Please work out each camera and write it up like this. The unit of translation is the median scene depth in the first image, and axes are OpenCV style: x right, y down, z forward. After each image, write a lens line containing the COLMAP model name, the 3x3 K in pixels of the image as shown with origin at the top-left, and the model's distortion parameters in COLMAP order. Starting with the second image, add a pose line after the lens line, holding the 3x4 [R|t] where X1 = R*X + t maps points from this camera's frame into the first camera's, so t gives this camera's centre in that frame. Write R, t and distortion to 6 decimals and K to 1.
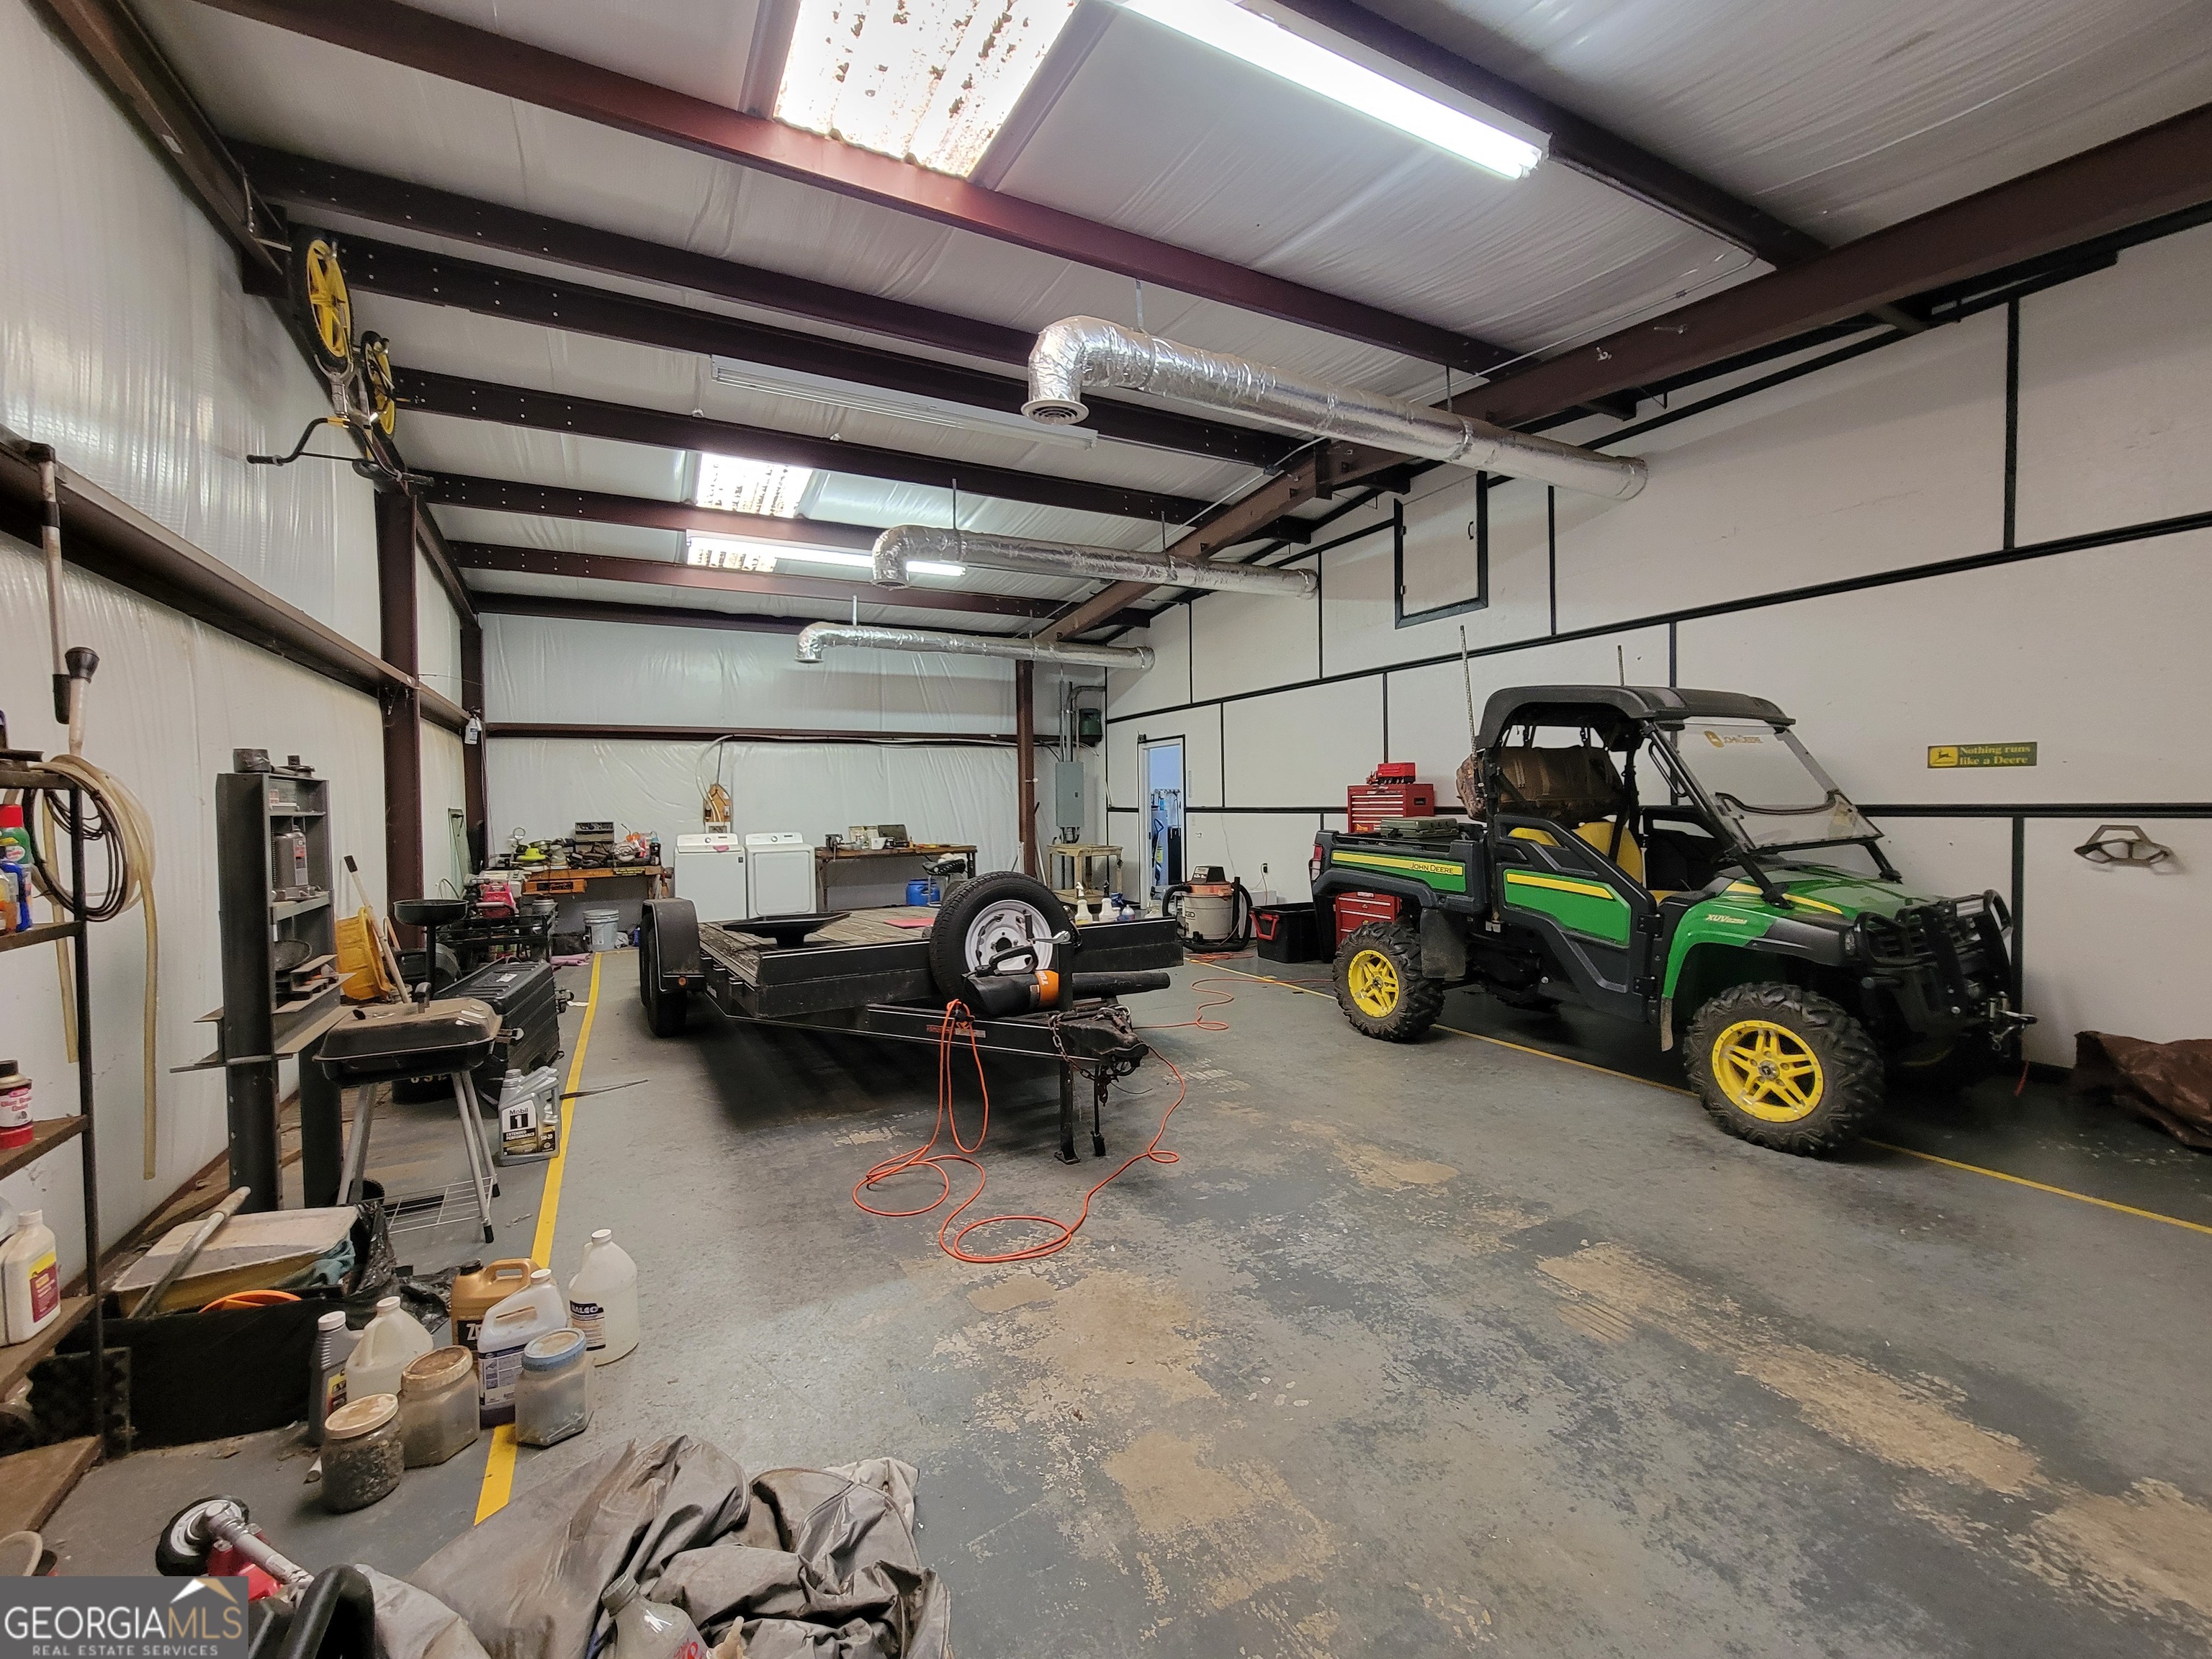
lens RADIAL K [[907.2, 0, 1089.0], [0, 907.2, 825.7], [0, 0, 1]] dist [-0.016096, 0.000633]
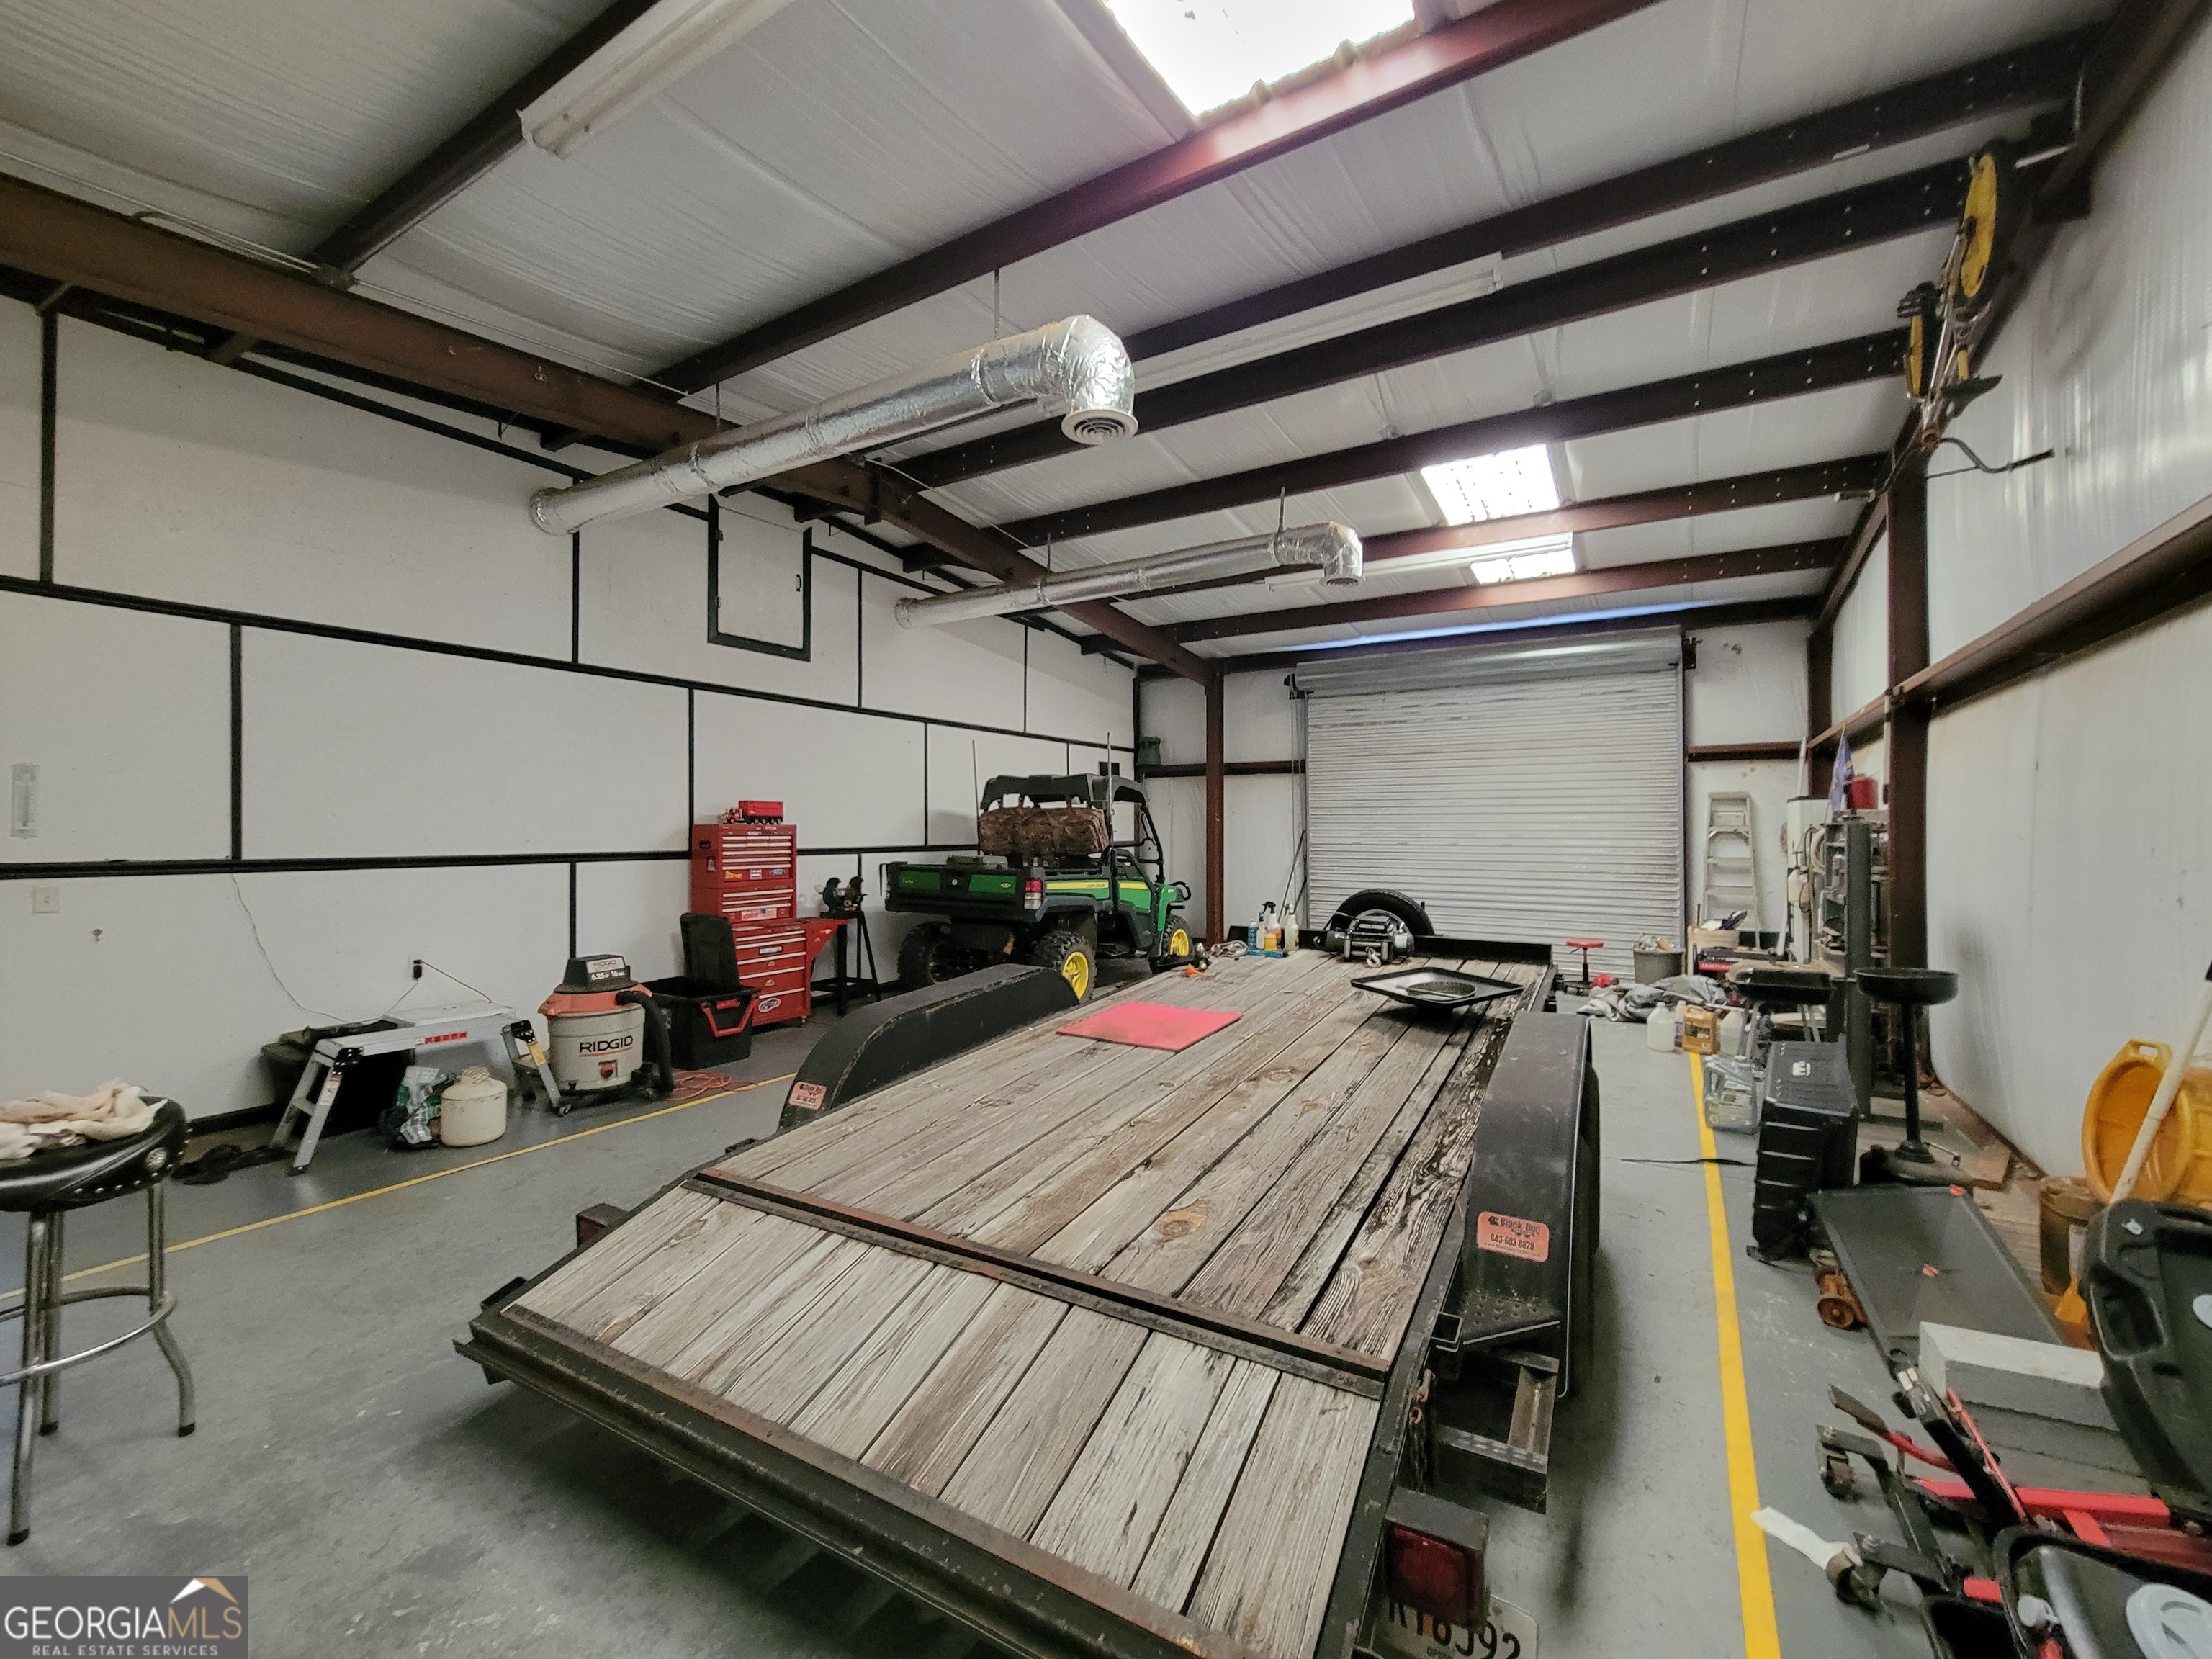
lens RADIAL K [[907.2, 0, 1096.3], [0, 907.2, 831.7], [0, 0, 1]] dist [-0.016096, 0.000633]
pose [[-0.517014, 0.025115, 0.855608, -0.608675], [0.037134, 0.999287, -0.006894, -0.020506], [-0.855171, 0.028208, -0.517578, 1.197785]]
